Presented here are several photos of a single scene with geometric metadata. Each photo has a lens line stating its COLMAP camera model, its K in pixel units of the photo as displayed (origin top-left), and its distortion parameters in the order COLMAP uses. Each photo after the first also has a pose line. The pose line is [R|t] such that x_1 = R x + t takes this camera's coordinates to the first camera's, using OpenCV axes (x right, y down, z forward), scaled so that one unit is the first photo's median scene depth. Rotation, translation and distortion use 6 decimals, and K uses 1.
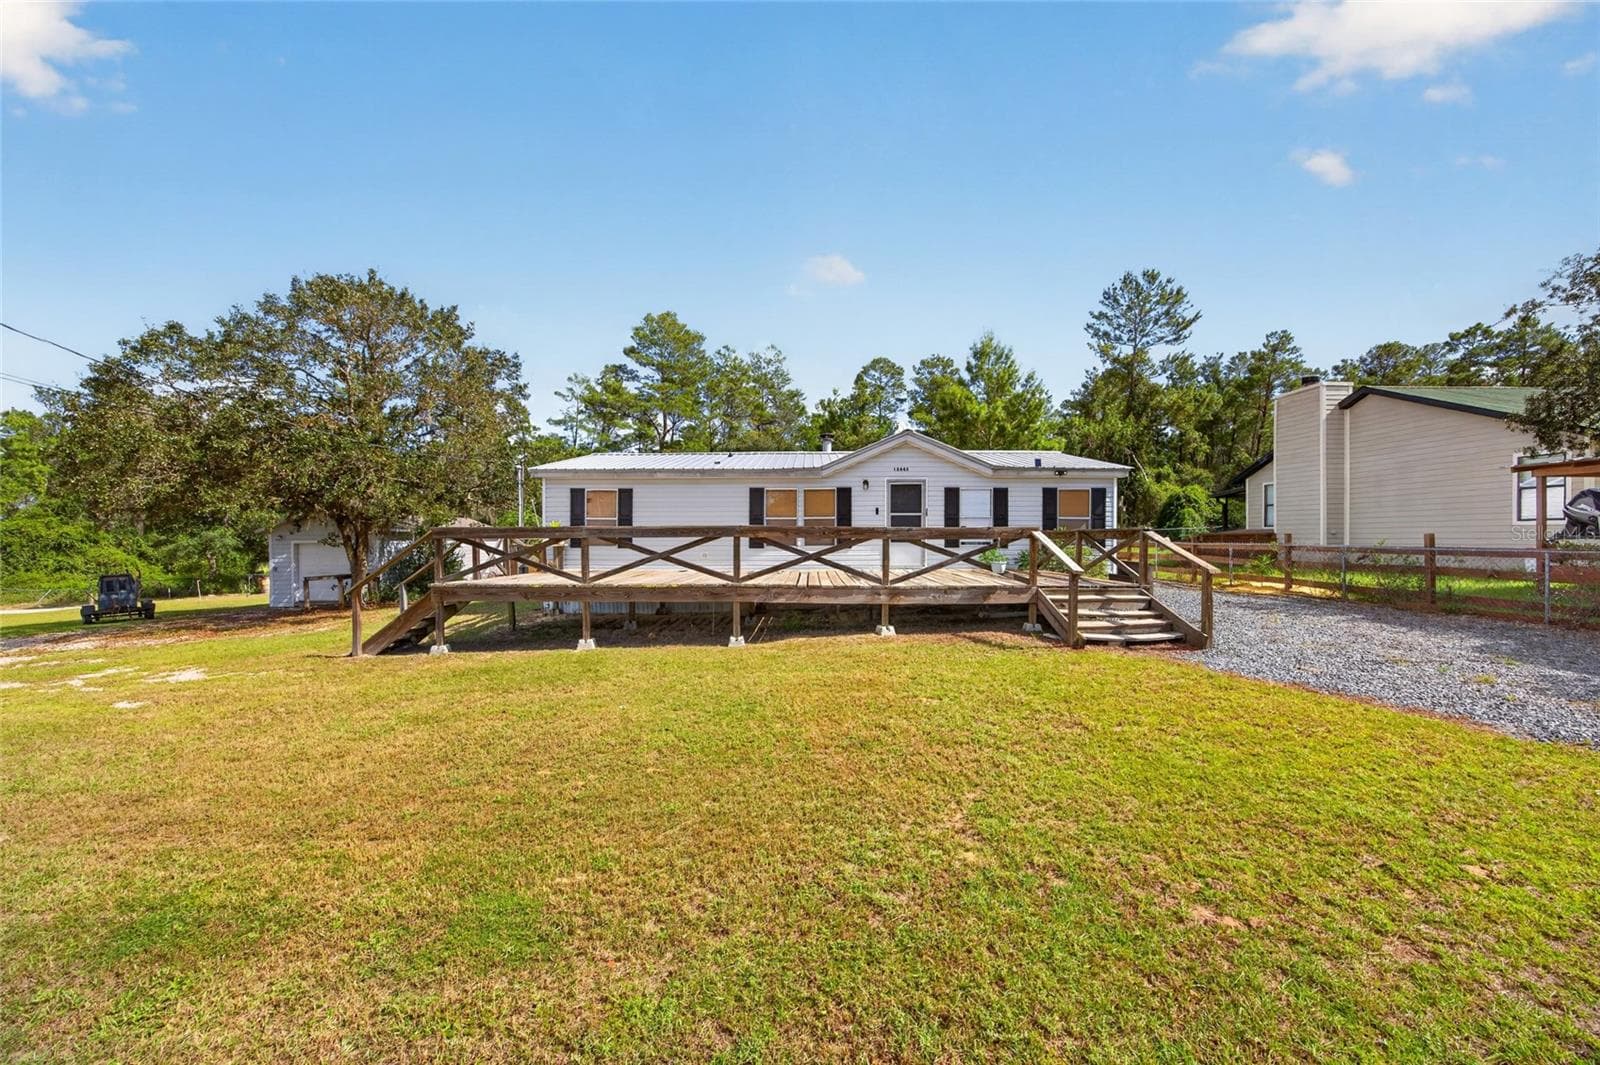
lens RADIAL K [[624.3, 0, 803.8], [0, 624.3, 545.2], [0, 0, 1]] dist [-0.012898, 0.001386]
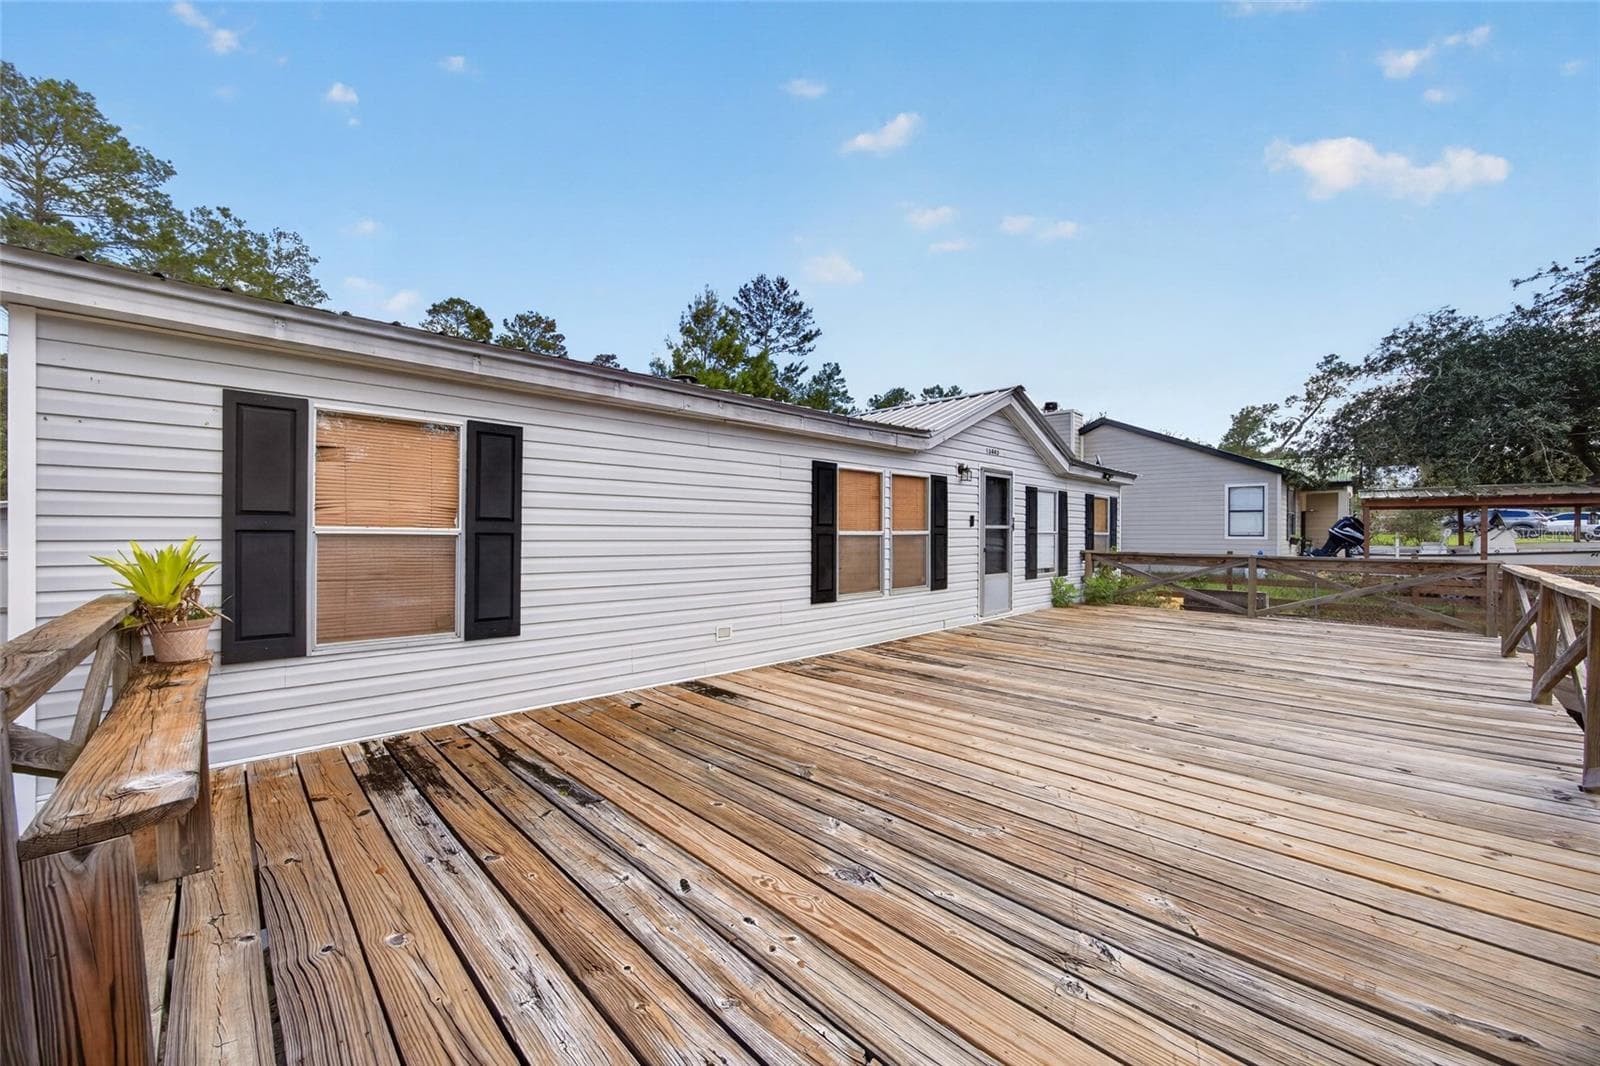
lens RADIAL K [[604.3, 0, 792.2], [0, 604.3, 538.1], [0, 0, 1]] dist [-0.013237, 0.003295]
pose [[0.728619, -0.001213, 0.684918, -0.121371], [-0.003572, 0.999978, 0.005571, -0.013247], [-0.684910, -0.006506, 0.728598, 0.230448]]
